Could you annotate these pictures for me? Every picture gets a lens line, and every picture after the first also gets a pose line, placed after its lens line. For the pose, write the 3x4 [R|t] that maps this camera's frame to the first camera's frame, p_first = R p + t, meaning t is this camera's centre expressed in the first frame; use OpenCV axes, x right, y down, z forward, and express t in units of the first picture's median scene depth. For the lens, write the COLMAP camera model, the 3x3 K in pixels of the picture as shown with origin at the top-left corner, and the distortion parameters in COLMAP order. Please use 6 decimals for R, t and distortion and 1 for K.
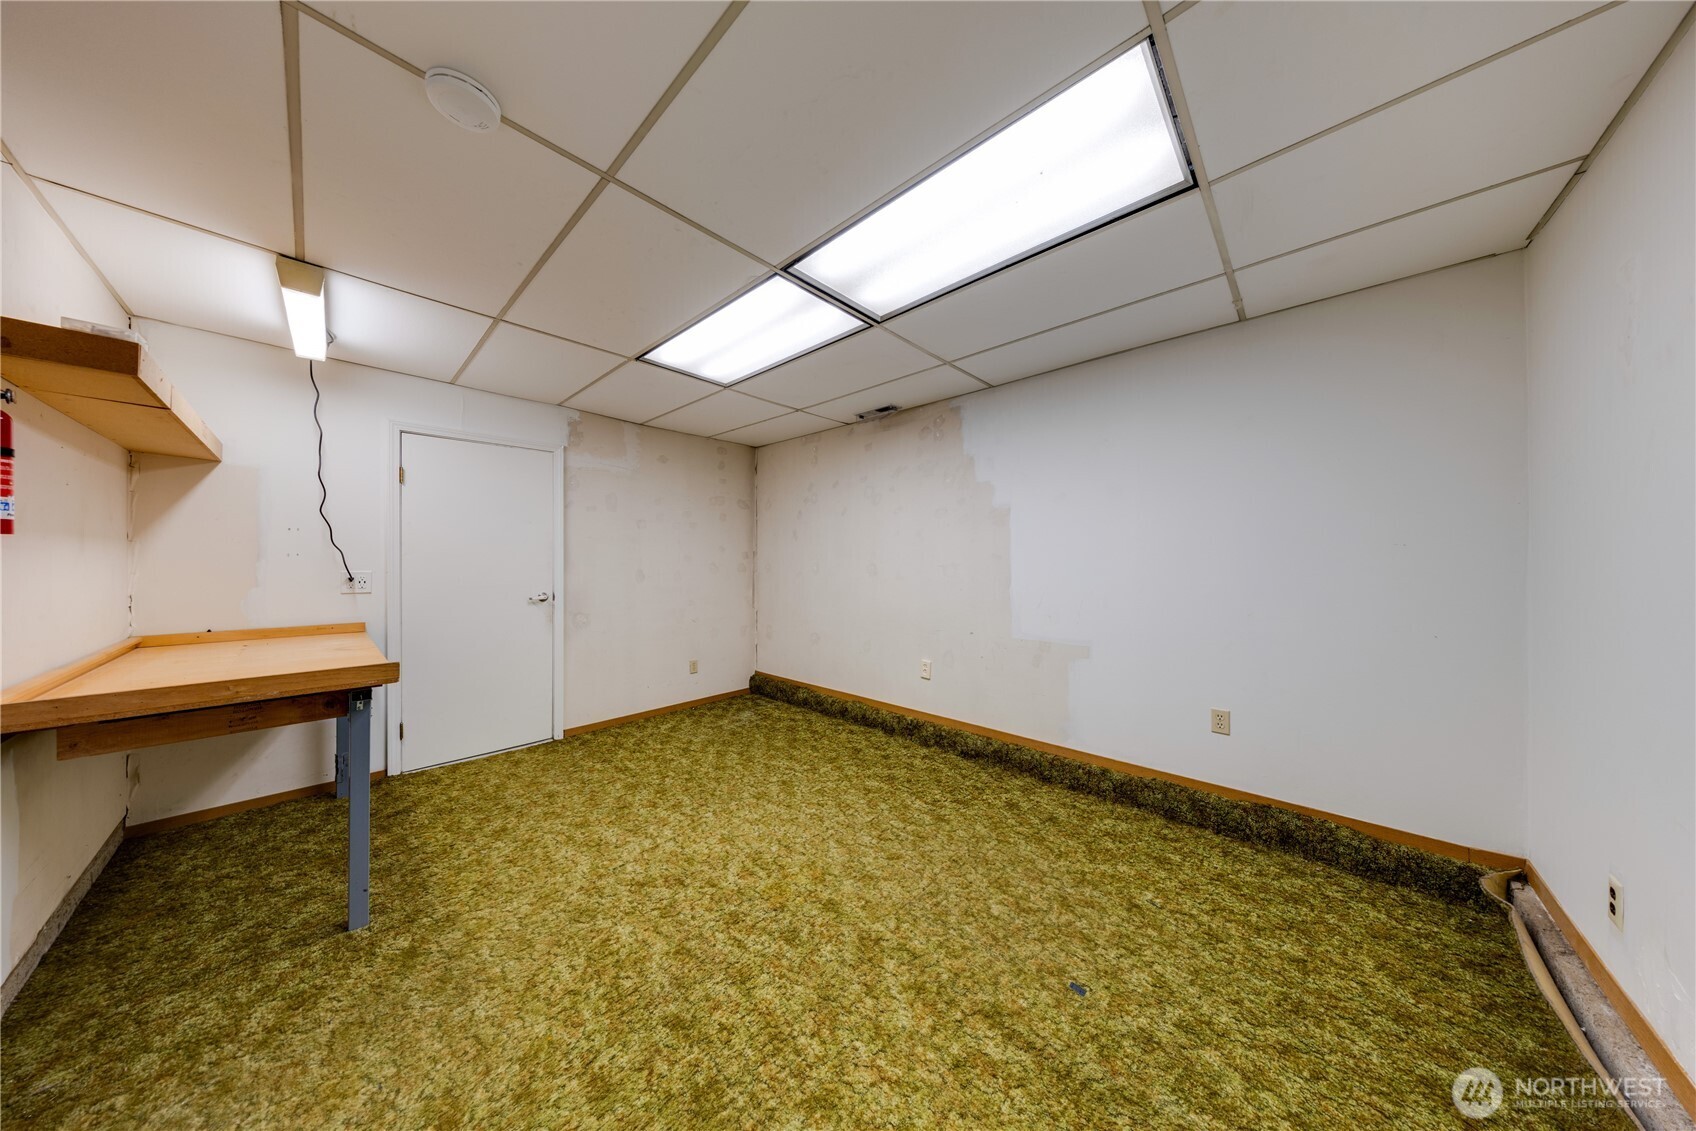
lens RADIAL K [[492.7, 0, 839.4], [0, 492.7, 559.4], [0, 0, 1]] dist [0.015317, -0.000133]
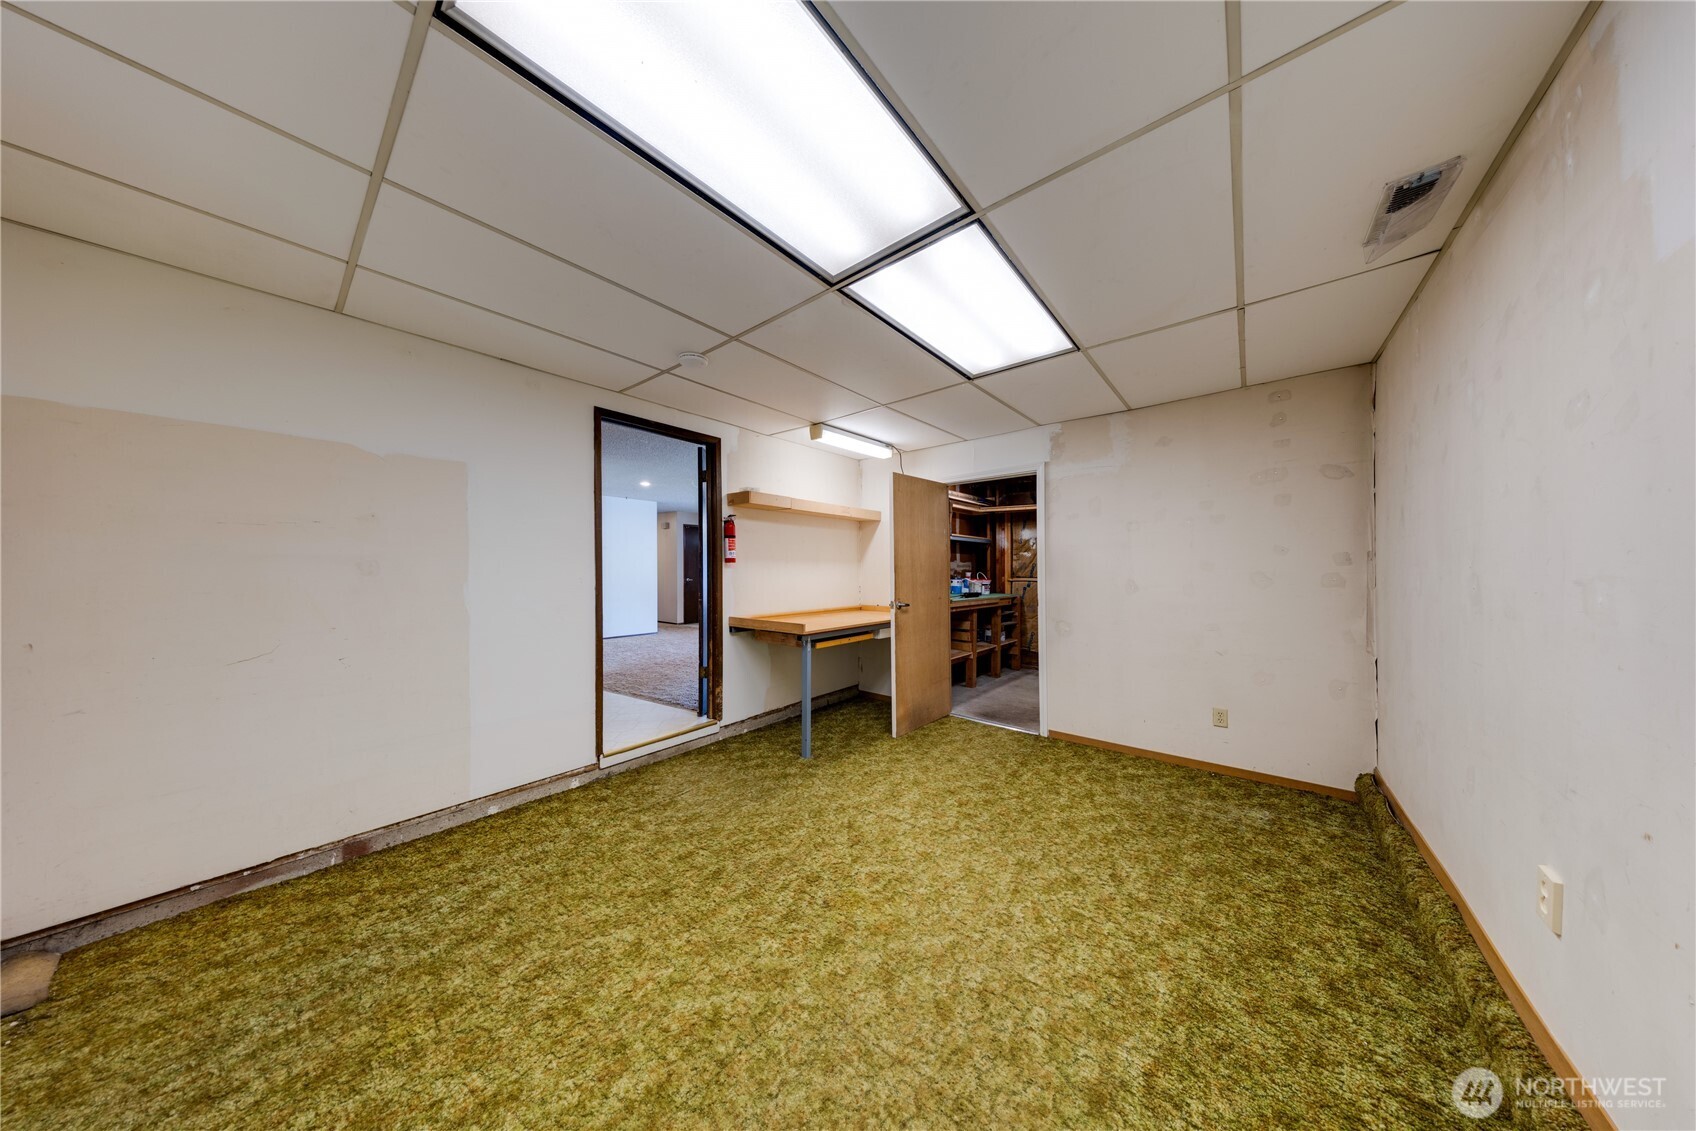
lens RADIAL K [[492.7, 0, 839.4], [0, 492.7, 559.4], [0, 0, 1]] dist [0.015317, -0.000133]
pose [[0.062082, -0.021956, -0.997830, 0.659166], [0.005853, 0.999749, -0.021634, 0.003298], [0.998054, -0.004498, 0.062195, 0.684241]]
